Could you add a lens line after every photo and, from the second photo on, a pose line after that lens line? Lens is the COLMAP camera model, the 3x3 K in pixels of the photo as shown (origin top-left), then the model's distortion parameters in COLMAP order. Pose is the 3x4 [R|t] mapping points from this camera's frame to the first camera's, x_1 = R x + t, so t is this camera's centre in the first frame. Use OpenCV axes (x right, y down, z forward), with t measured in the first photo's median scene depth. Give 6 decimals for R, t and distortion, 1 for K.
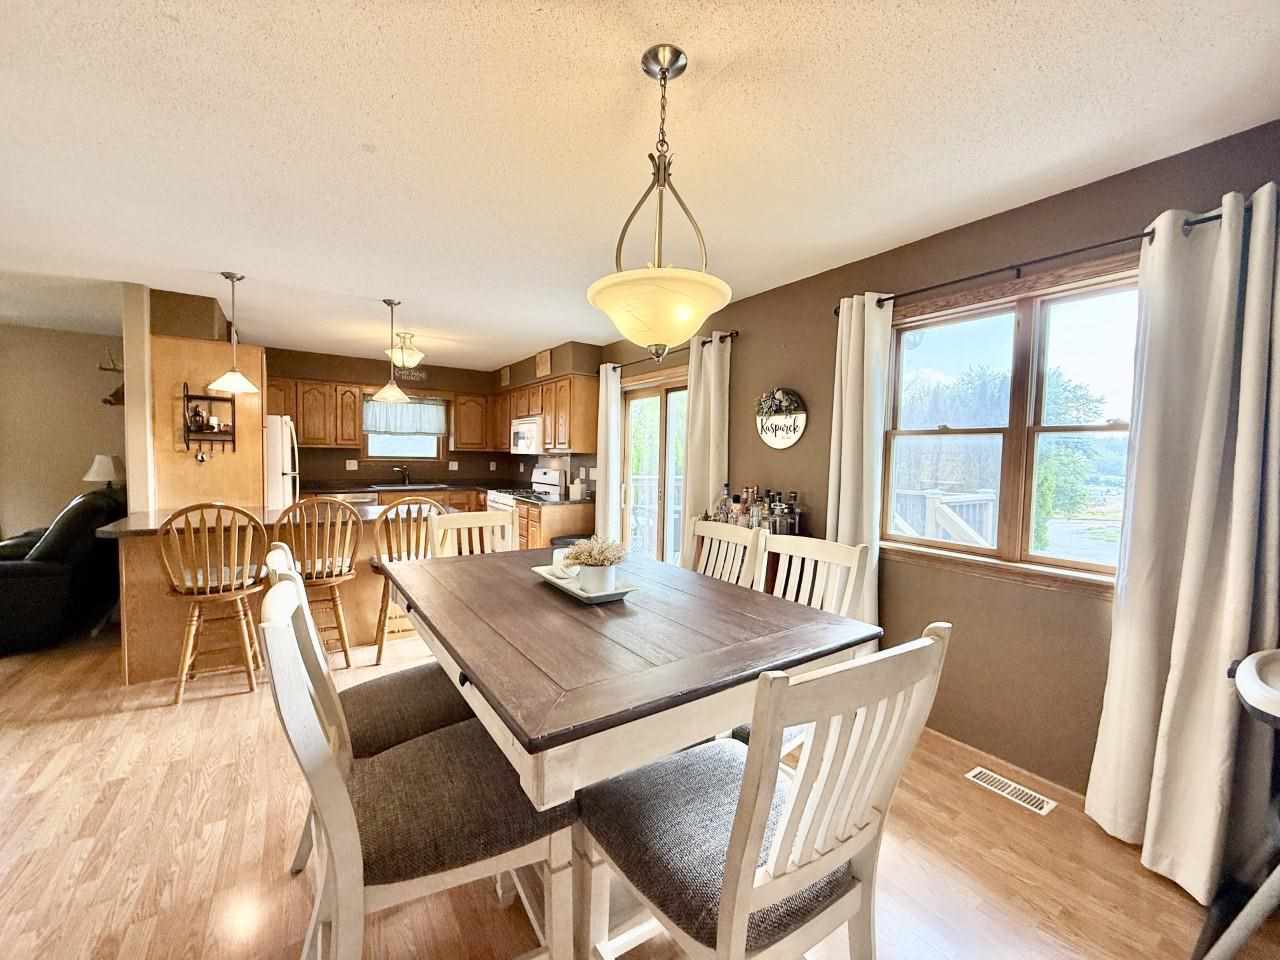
lens RADIAL K [[519.0, 0, 640.0], [0, 519.0, 480.0], [0, 0, 1]] dist [0.000138, 0.000178]
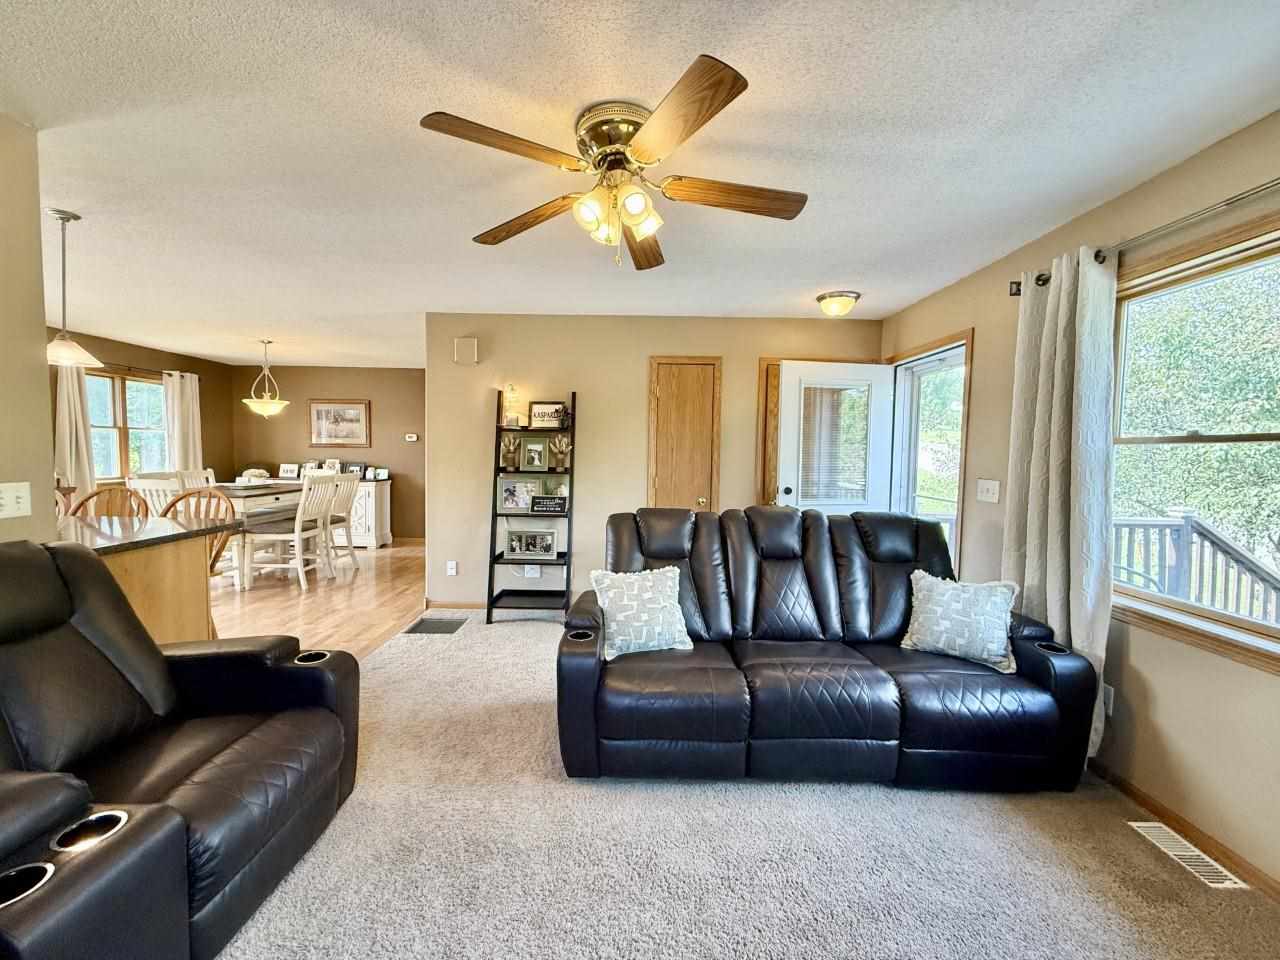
lens RADIAL K [[511.3, 0, 640.0], [0, 511.3, 480.0], [0, 0, 1]] dist [-0.001908, -0.000247]
pose [[-0.840197, -0.064513, 0.538430, -1.933414], [-0.007488, 0.994184, 0.107436, -0.089907], [-0.542230, 0.086235, -0.835793, 1.219658]]
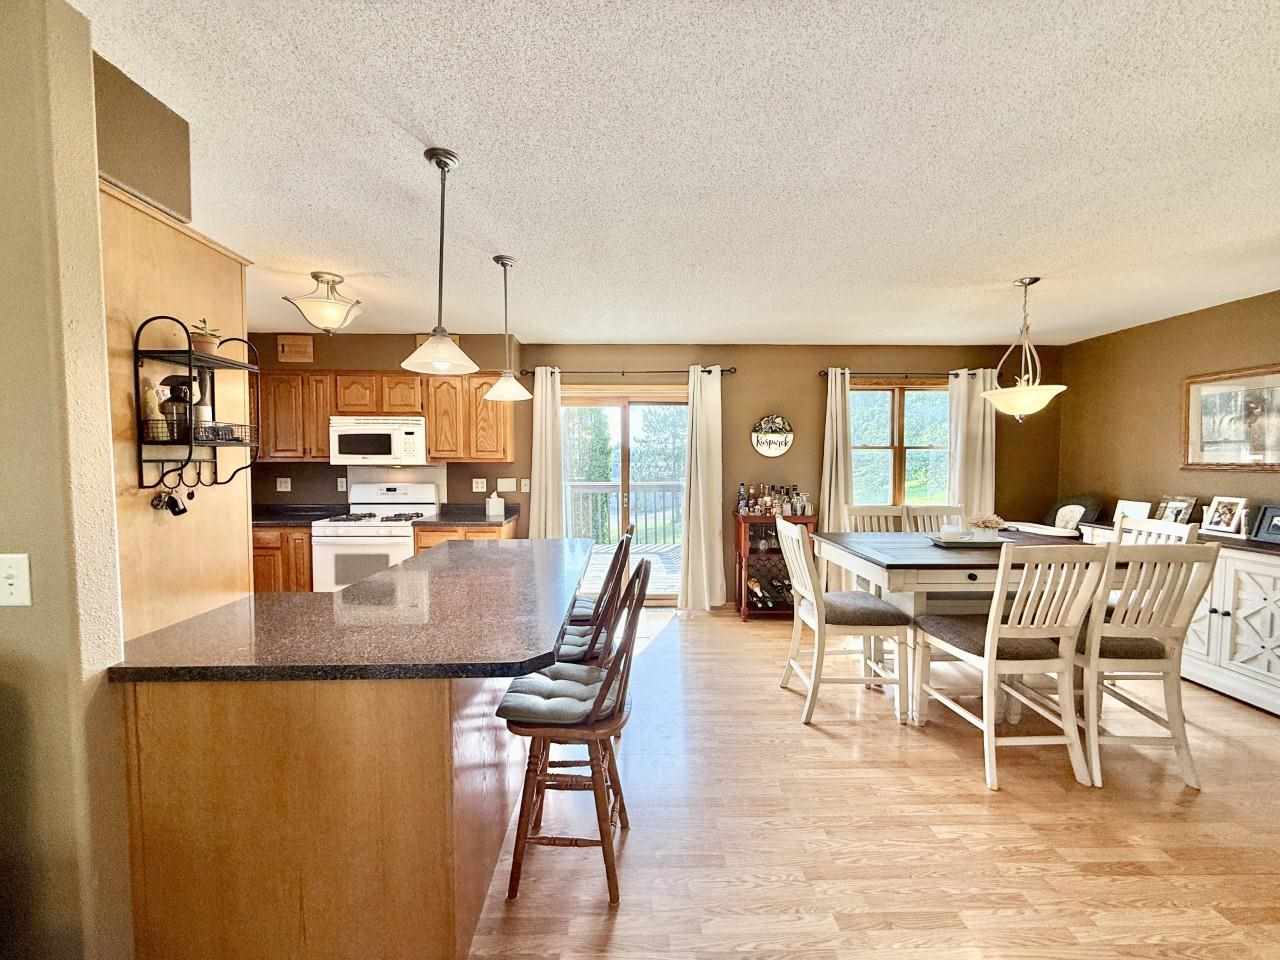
lens RADIAL K [[511.3, 0, 640.0], [0, 511.3, 480.0], [0, 0, 1]] dist [-0.001908, -0.000247]
pose [[0.536434, -0.058947, 0.841881, -1.137588], [0.052809, 0.997947, 0.036225, -0.066368], [-0.842288, 0.025027, 0.538446, 0.539516]]
